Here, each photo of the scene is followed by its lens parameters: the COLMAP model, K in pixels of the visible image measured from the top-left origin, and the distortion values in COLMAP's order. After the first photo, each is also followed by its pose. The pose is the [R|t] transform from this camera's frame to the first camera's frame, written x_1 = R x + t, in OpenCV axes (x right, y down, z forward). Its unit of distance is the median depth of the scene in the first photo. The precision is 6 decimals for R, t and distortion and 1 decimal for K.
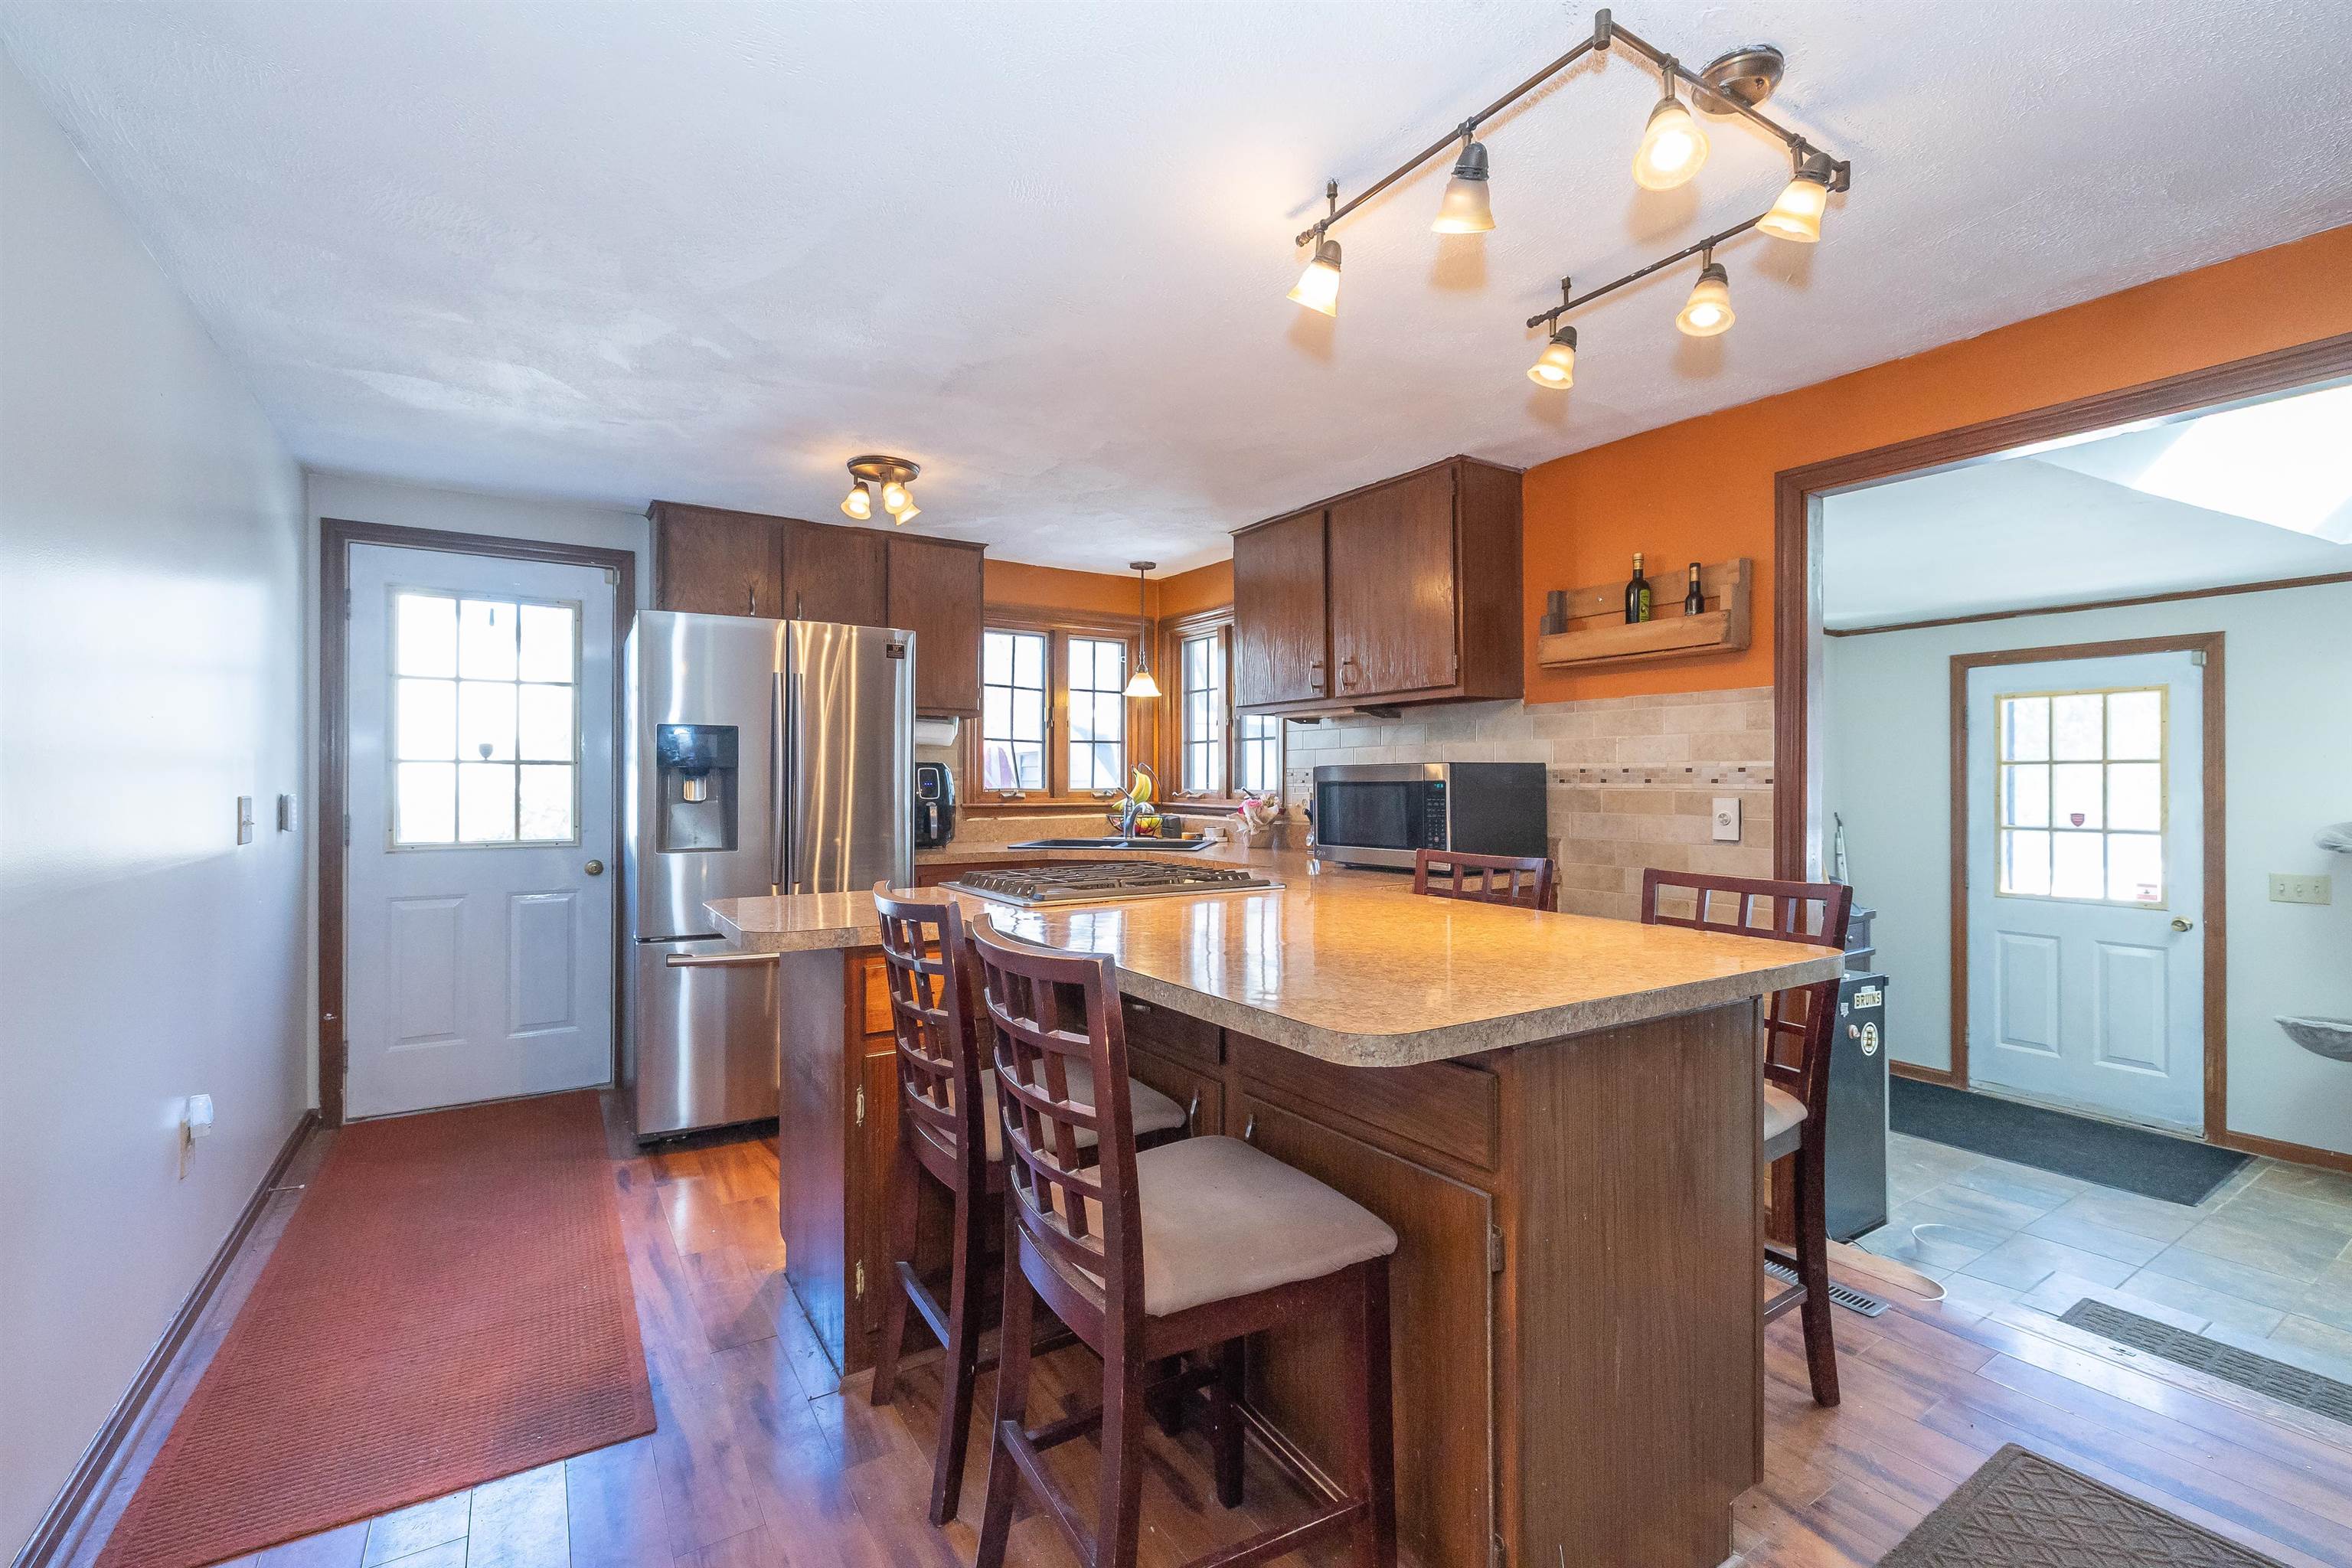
lens RADIAL K [[1058.8, 0, 1094.1], [0, 1058.8, 767.6], [0, 0, 1]] dist [-0.009339, 0.000679]
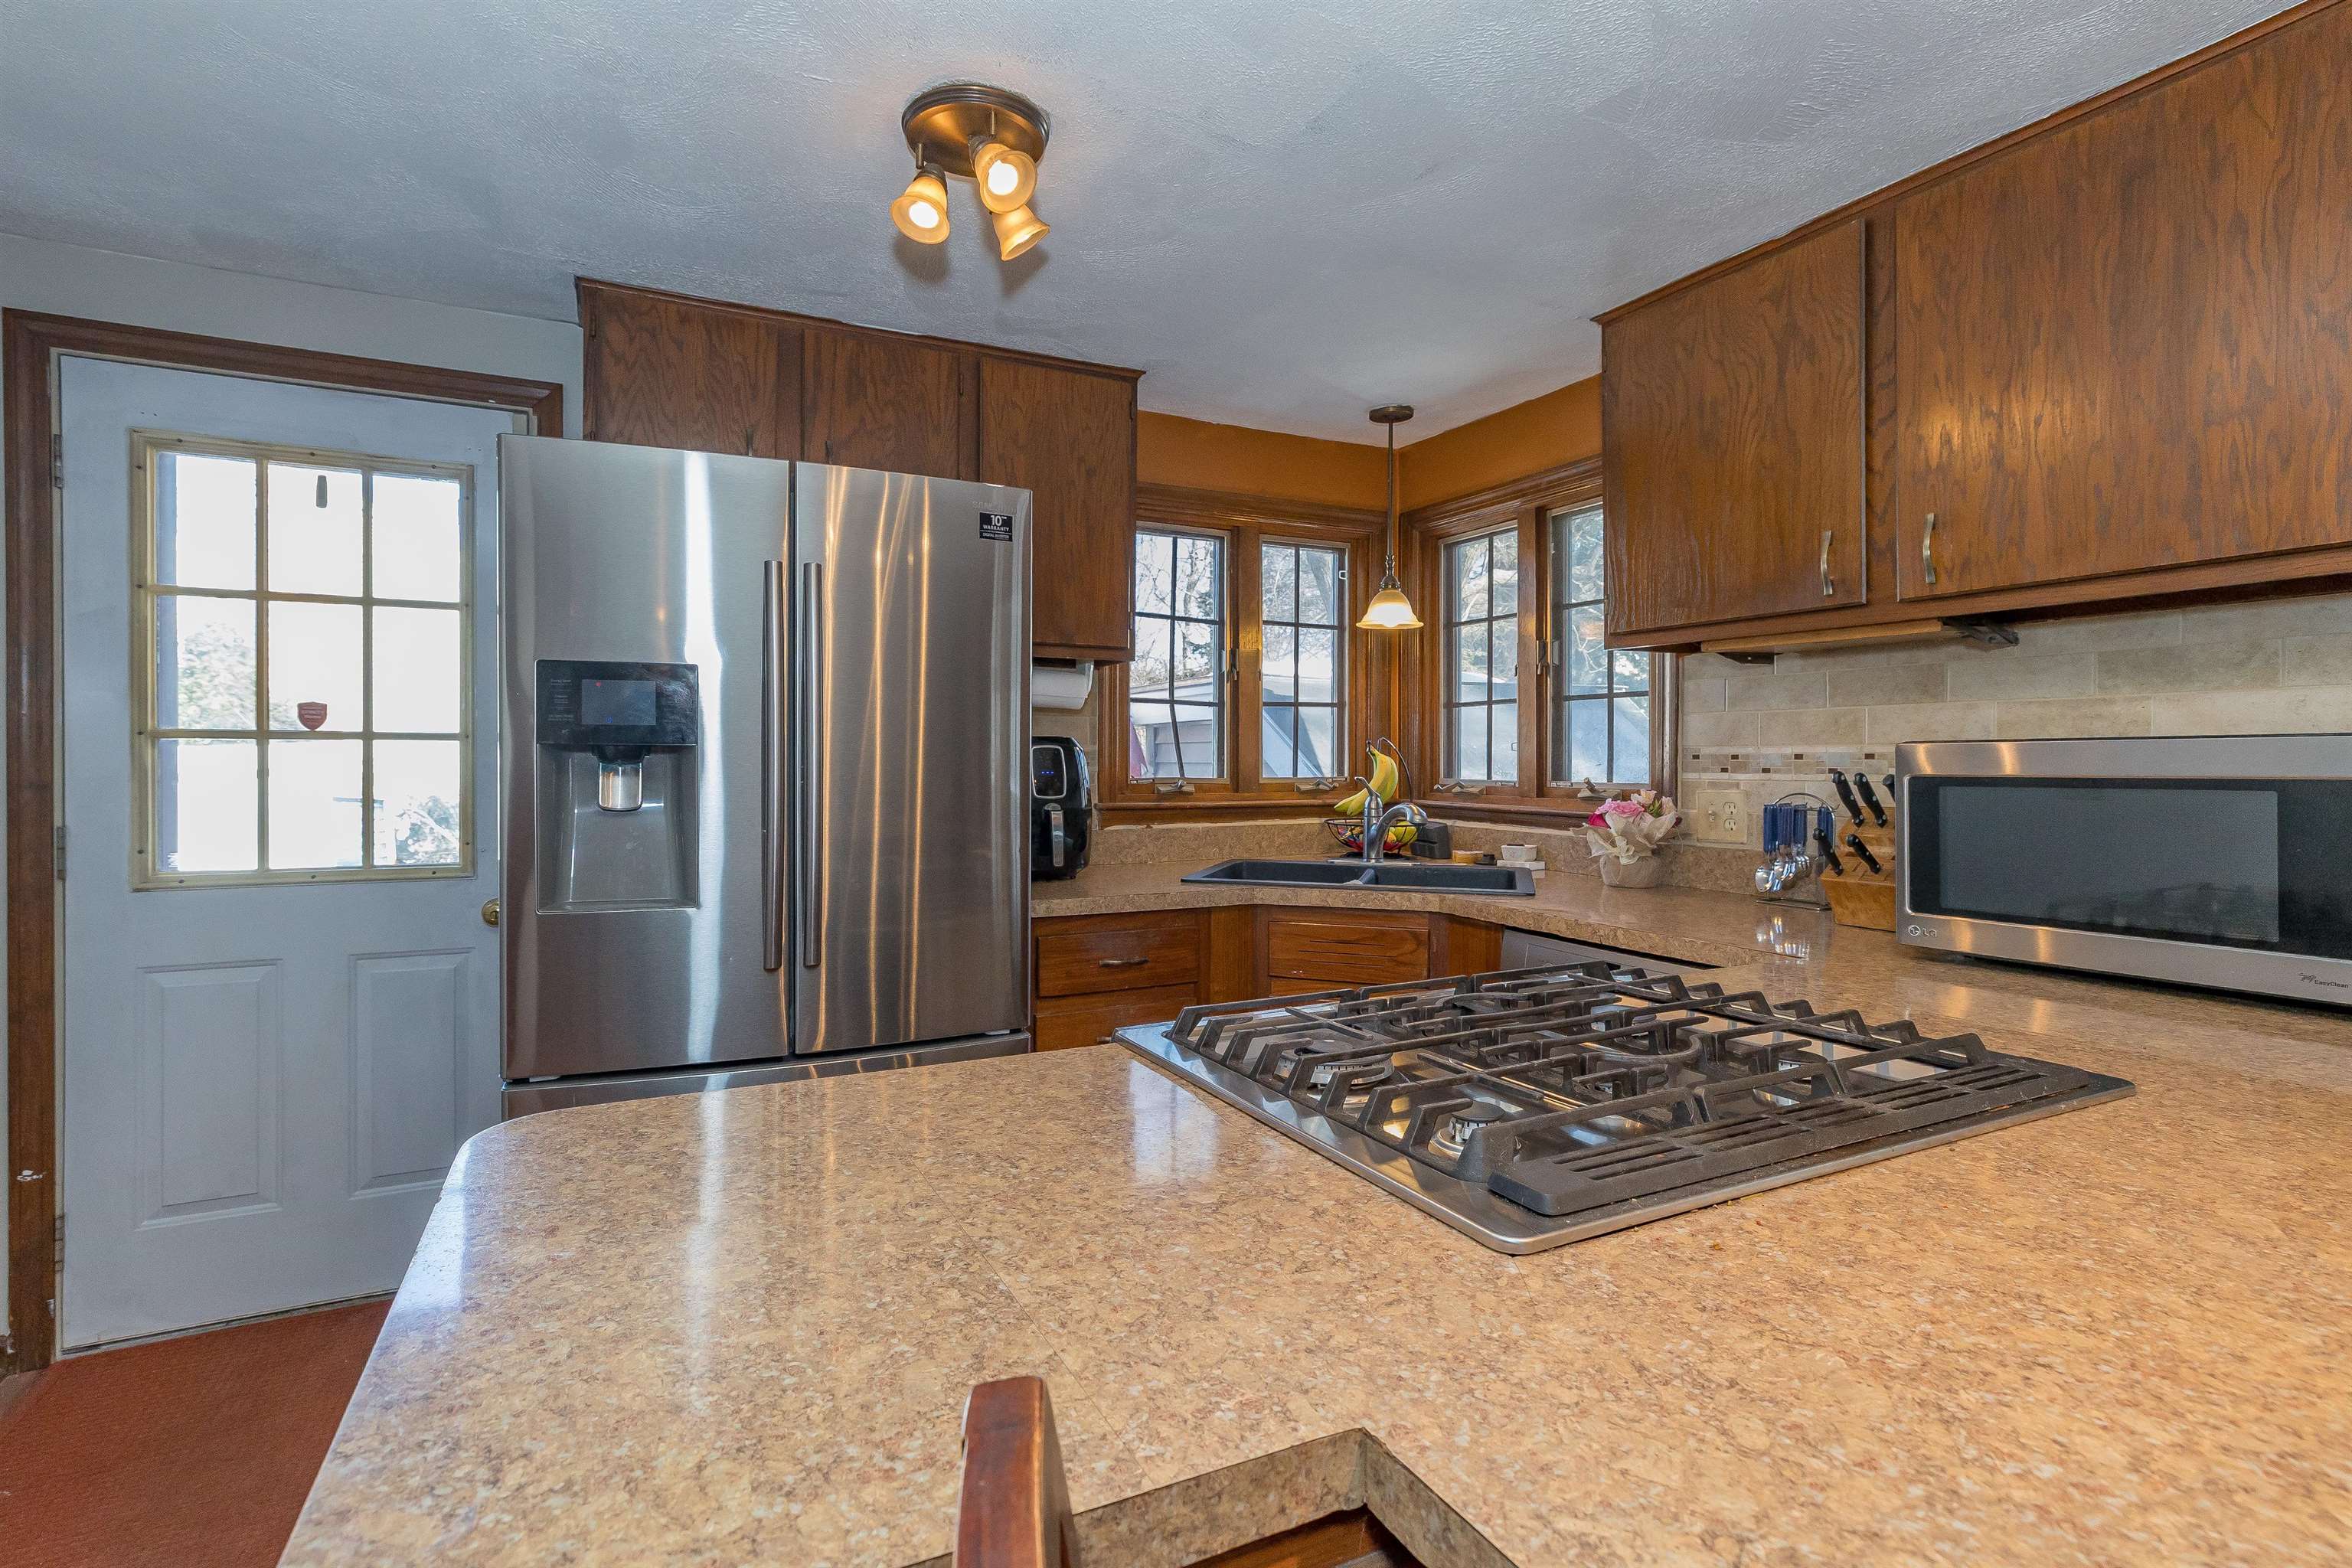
lens RADIAL K [[1068.6, 0, 1090.9], [0, 1068.6, 762.6], [0, 0, 1]] dist [-0.004085, 0.002393]
pose [[0.996276, 0.000905, -0.086212, -0.087603], [0.000532, 0.999861, 0.016645, 0.000045], [0.086215, -0.016629, 0.996138, 0.438582]]
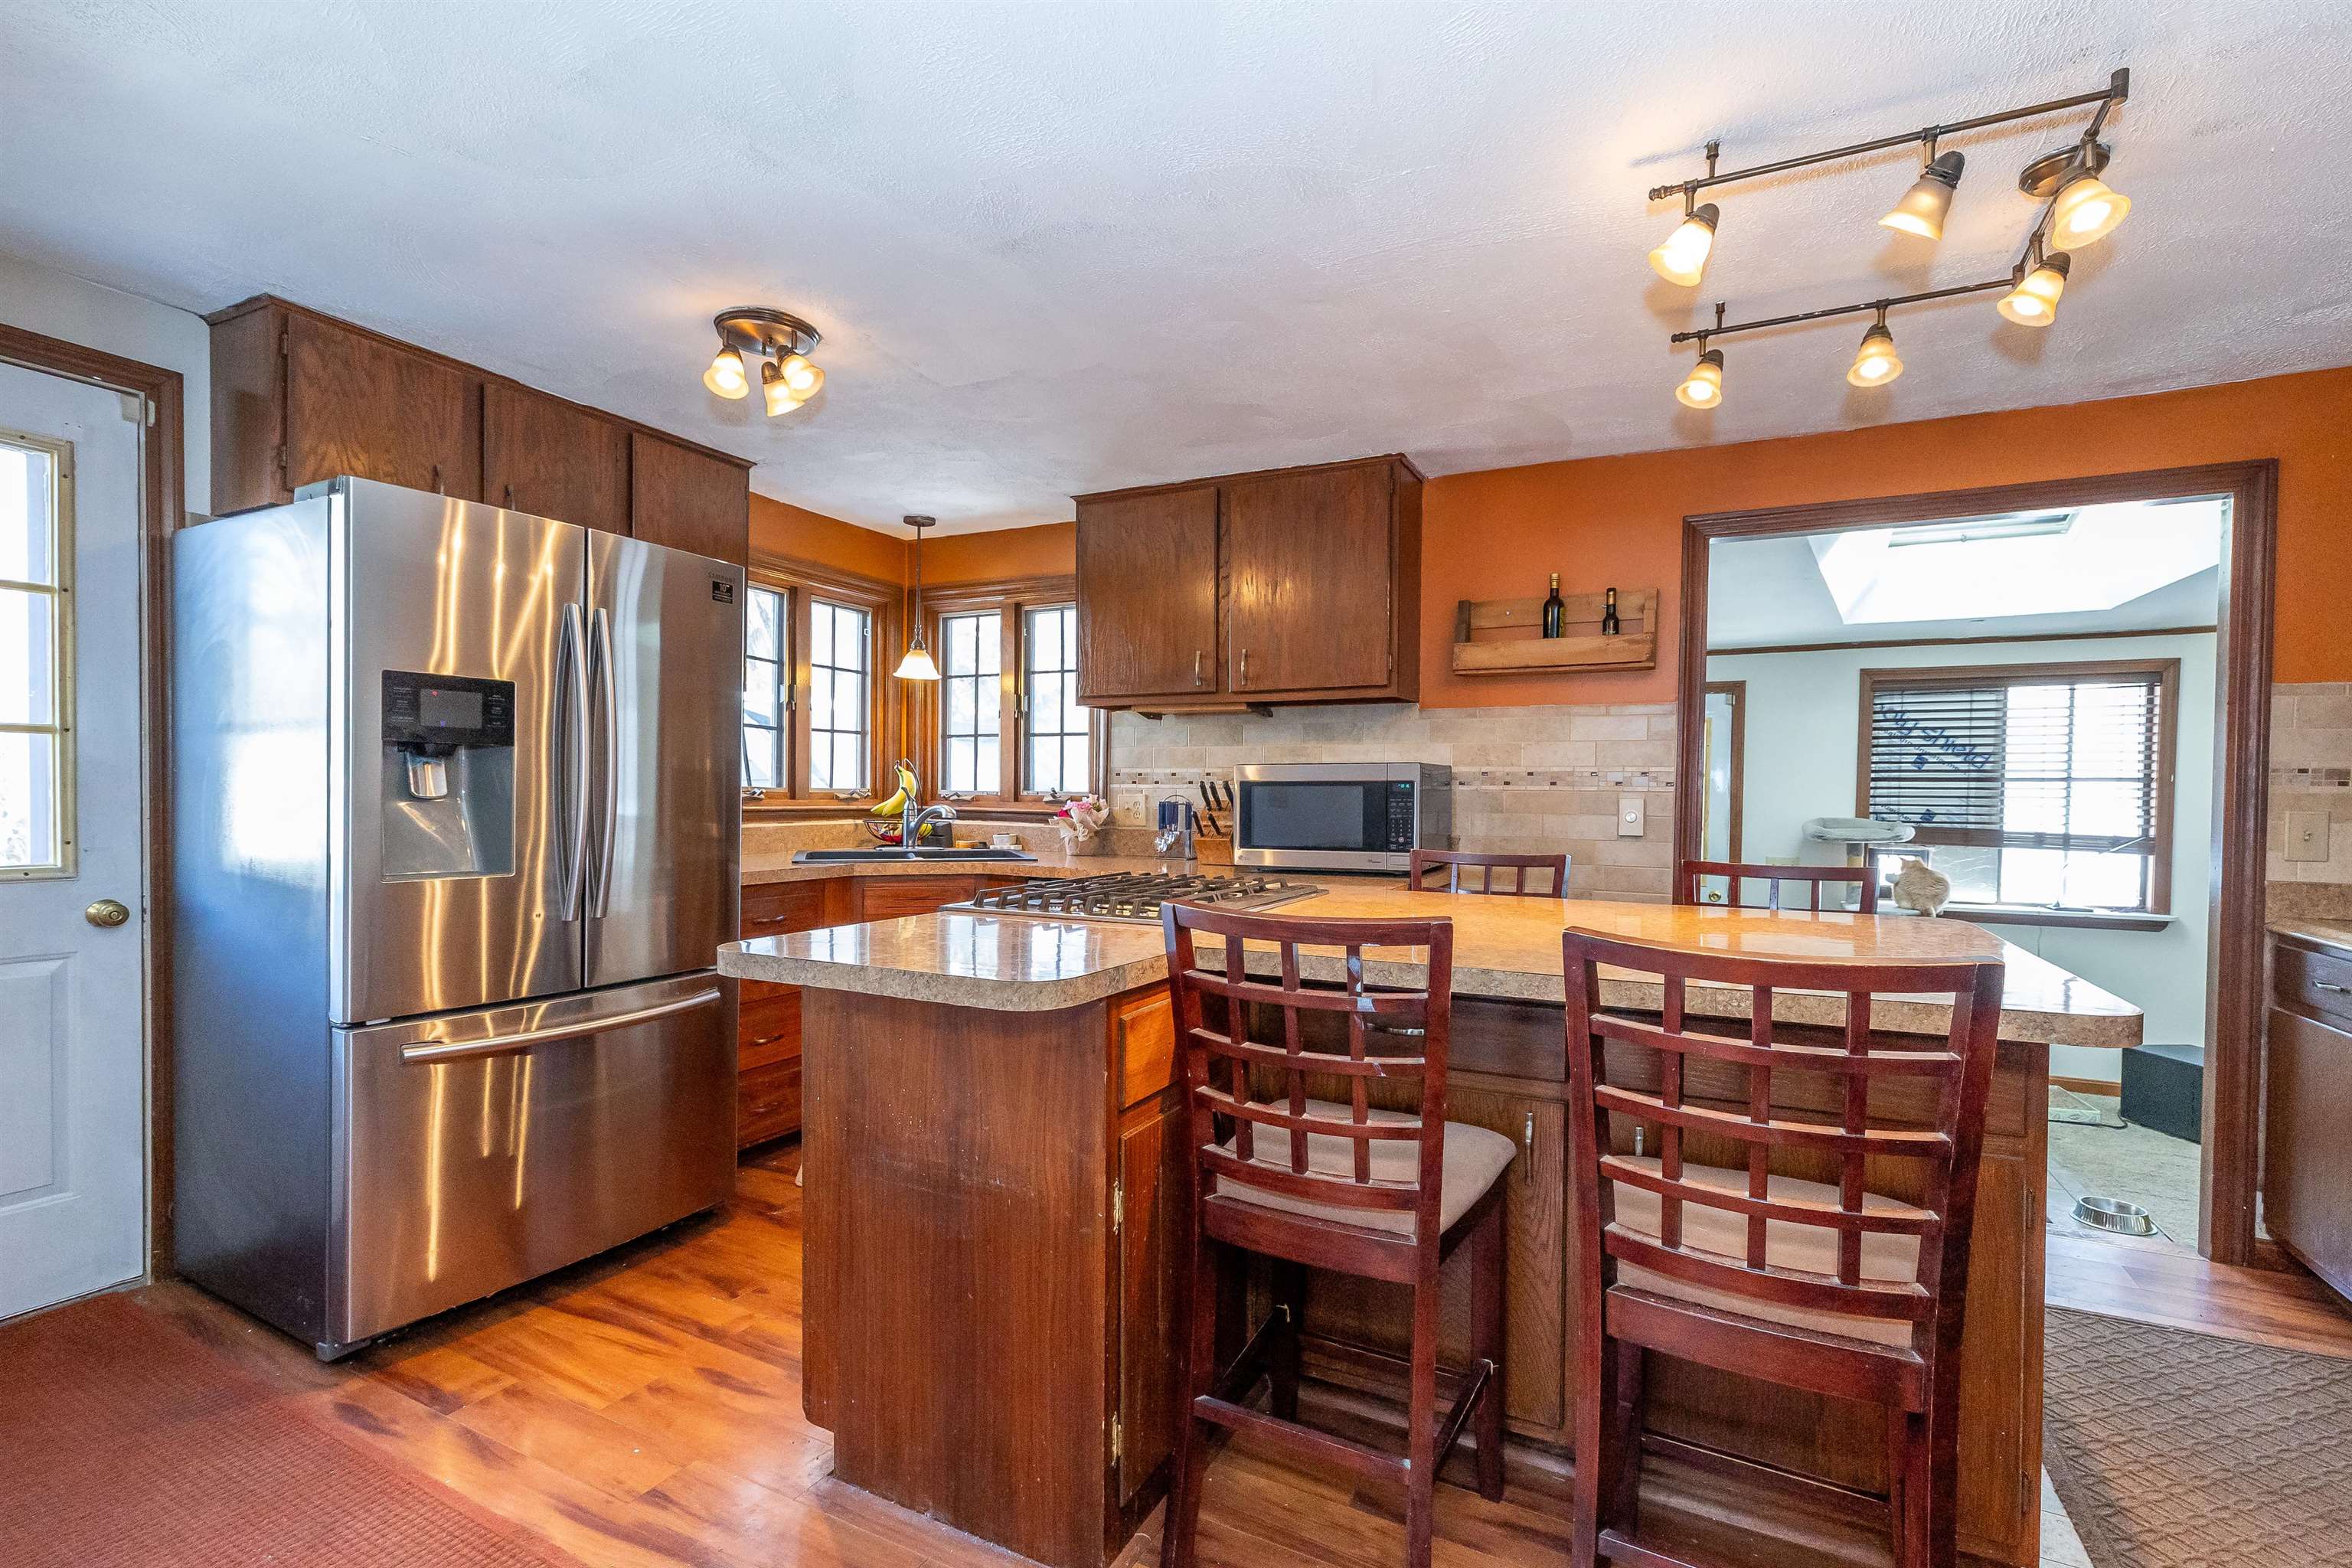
lens RADIAL K [[1128.3, 0, 1144.2], [0, 1128.3, 814.2], [0, 0, 1]] dist [-0.002292, 0.000749]
pose [[0.840231, -0.000822, 0.542228, -0.340779], [-0.017821, 0.999417, 0.029131, 0.012927], [-0.541936, -0.034139, 0.839726, 0.183245]]
